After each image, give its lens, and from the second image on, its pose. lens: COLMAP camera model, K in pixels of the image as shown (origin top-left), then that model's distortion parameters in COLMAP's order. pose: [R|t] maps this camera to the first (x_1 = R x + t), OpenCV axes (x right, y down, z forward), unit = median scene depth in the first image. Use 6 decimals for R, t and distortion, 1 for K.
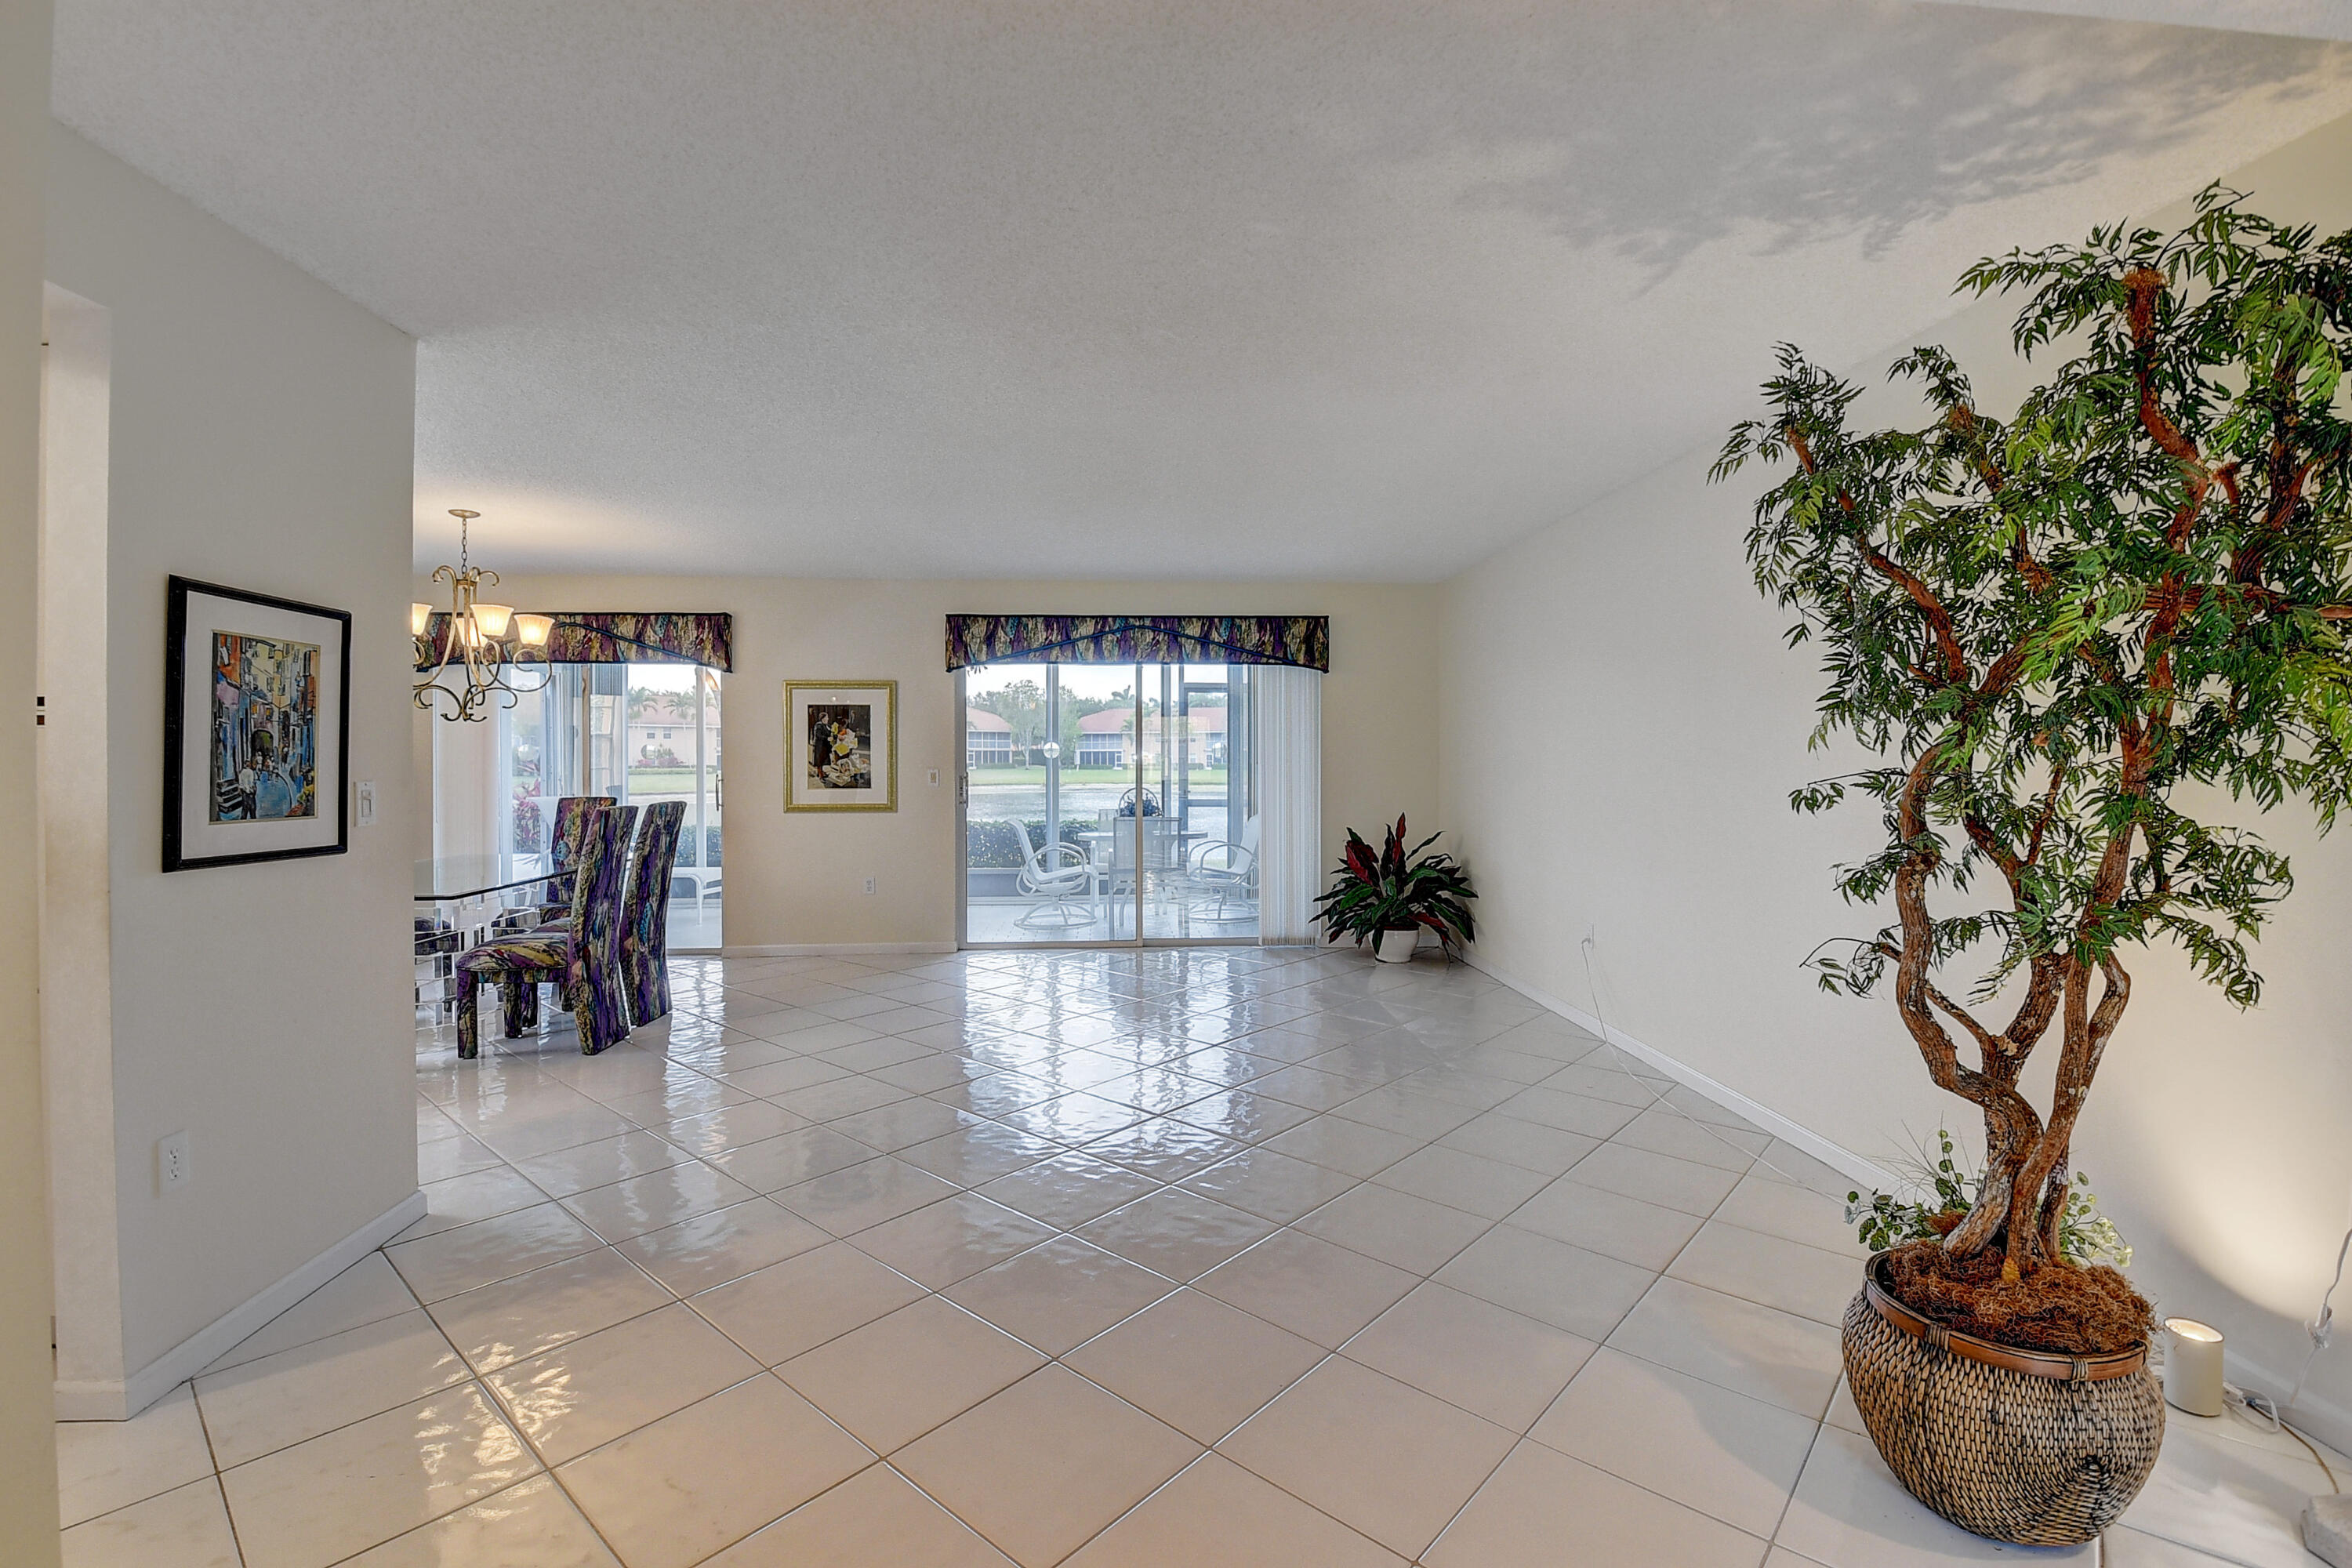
lens RADIAL K [[1038.4, 0, 1165.2], [0, 1038.4, 756.5], [0, 0, 1]] dist [0.031244, -0.044384]
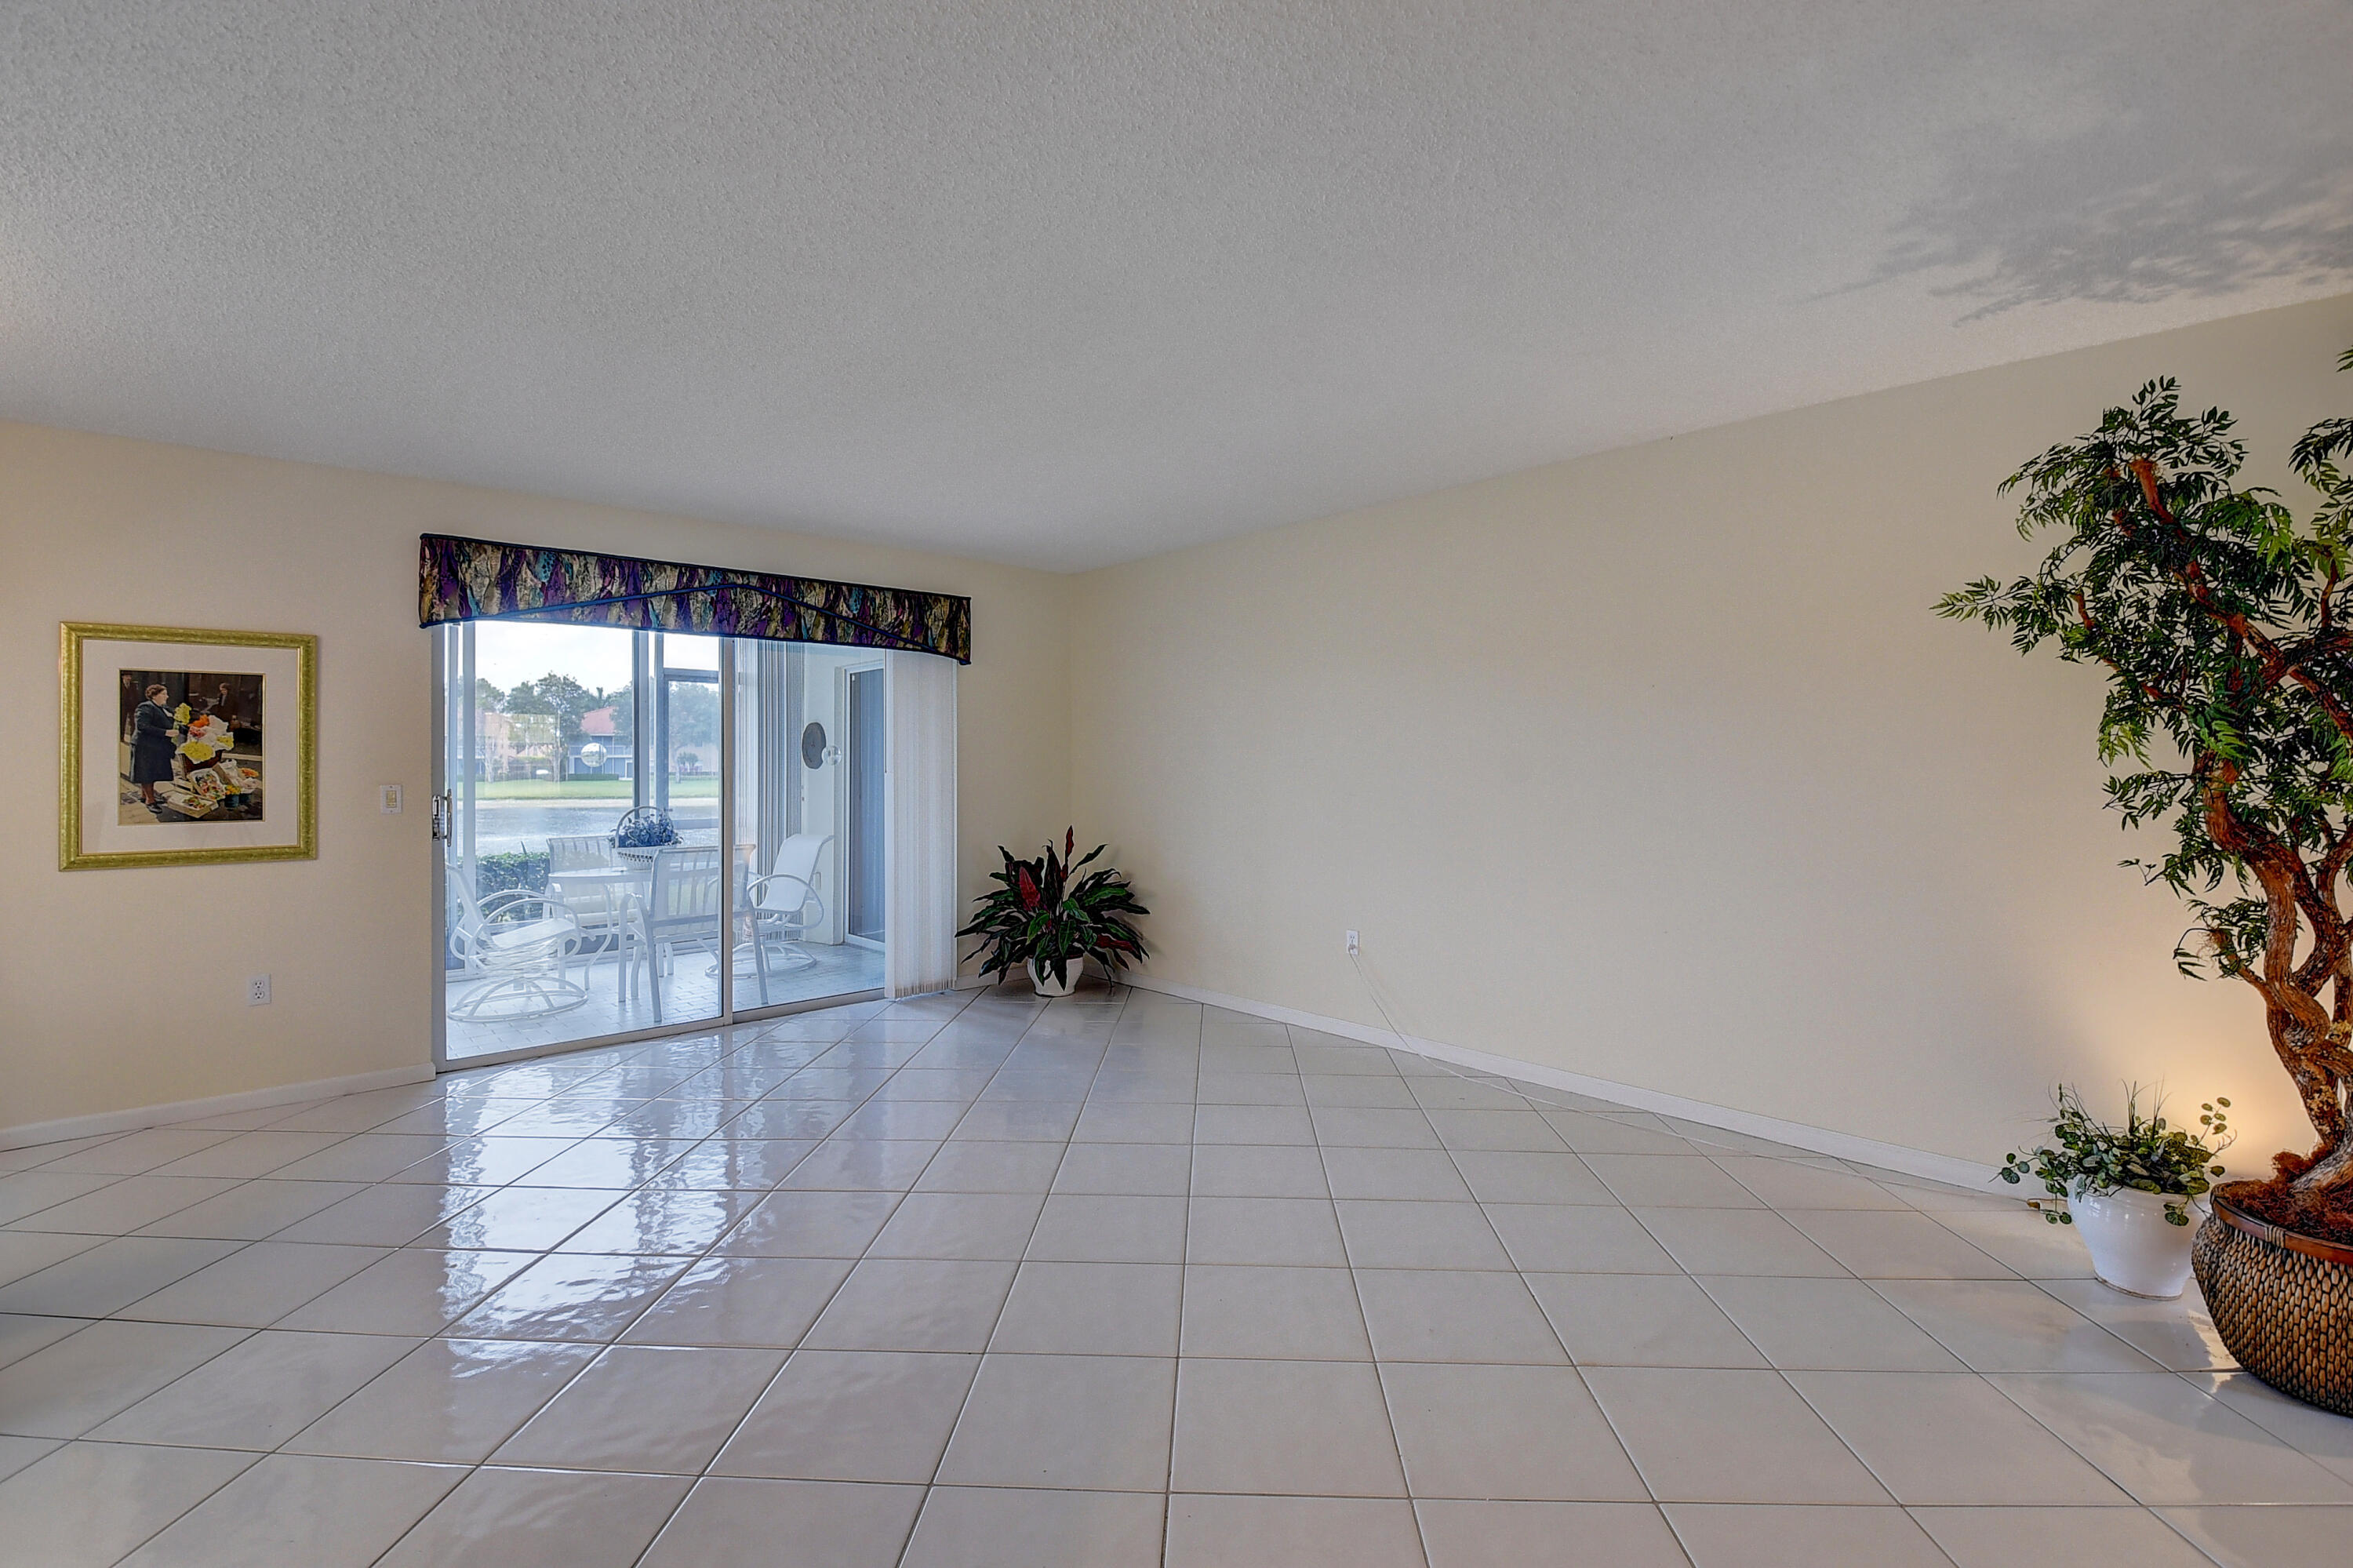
lens RADIAL K [[1038.9, 0, 1165.6], [0, 1038.9, 756.4], [0, 0, 1]] dist [0.031244, -0.044384]
pose [[0.776347, 0.002306, 0.630301, -0.256573], [0.002268, 0.999977, -0.006452, 0.000339], [-0.630301, 0.006438, 0.776324, 0.242749]]
